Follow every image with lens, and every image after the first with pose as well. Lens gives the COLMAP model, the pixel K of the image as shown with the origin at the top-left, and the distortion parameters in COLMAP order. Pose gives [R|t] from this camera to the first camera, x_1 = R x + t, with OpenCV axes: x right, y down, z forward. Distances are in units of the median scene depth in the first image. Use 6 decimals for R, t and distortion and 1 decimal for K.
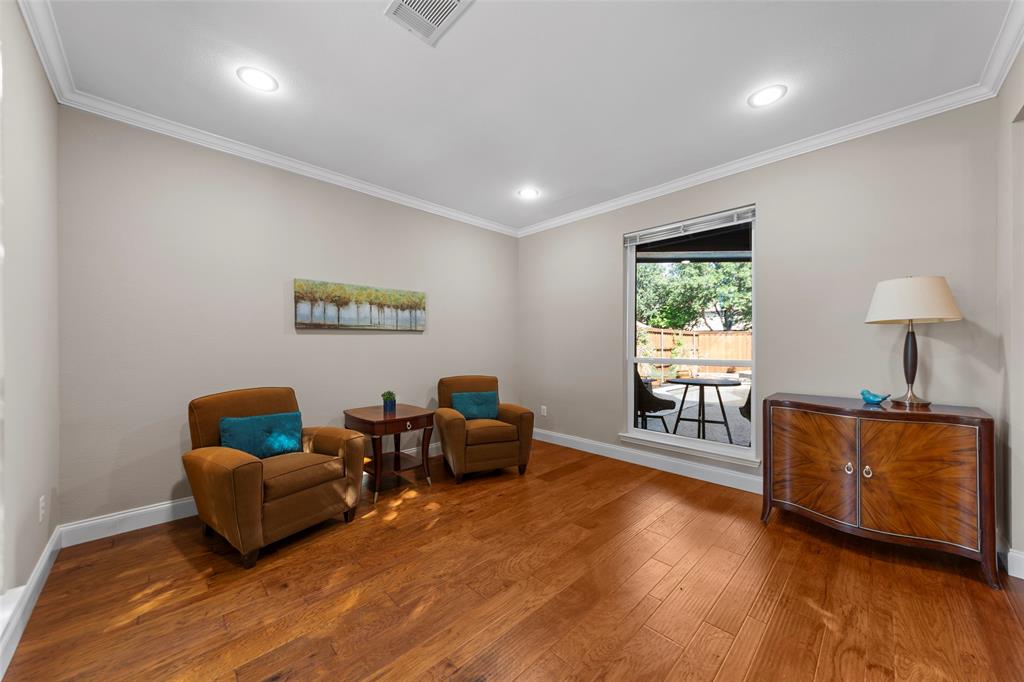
lens RADIAL K [[369.5, 0, 512.1], [0, 369.5, 349.5], [0, 0, 1]] dist [0.000022, 0.000177]
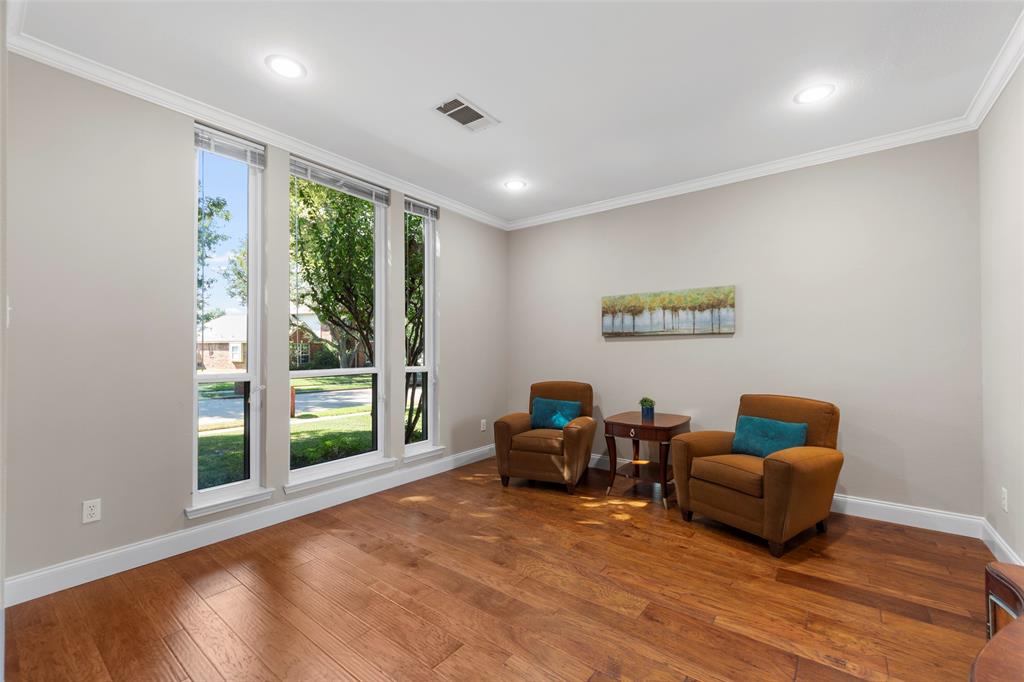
lens RADIAL K [[420.6, 0, 510.7], [0, 420.6, 352.1], [0, 0, 1]] dist [0.024879, -0.000090]
pose [[0.136976, 0.006446, -0.990553, 0.726577], [-0.009629, 0.999940, 0.005176, -0.010926], [0.990528, 0.008829, 0.137030, 0.477152]]
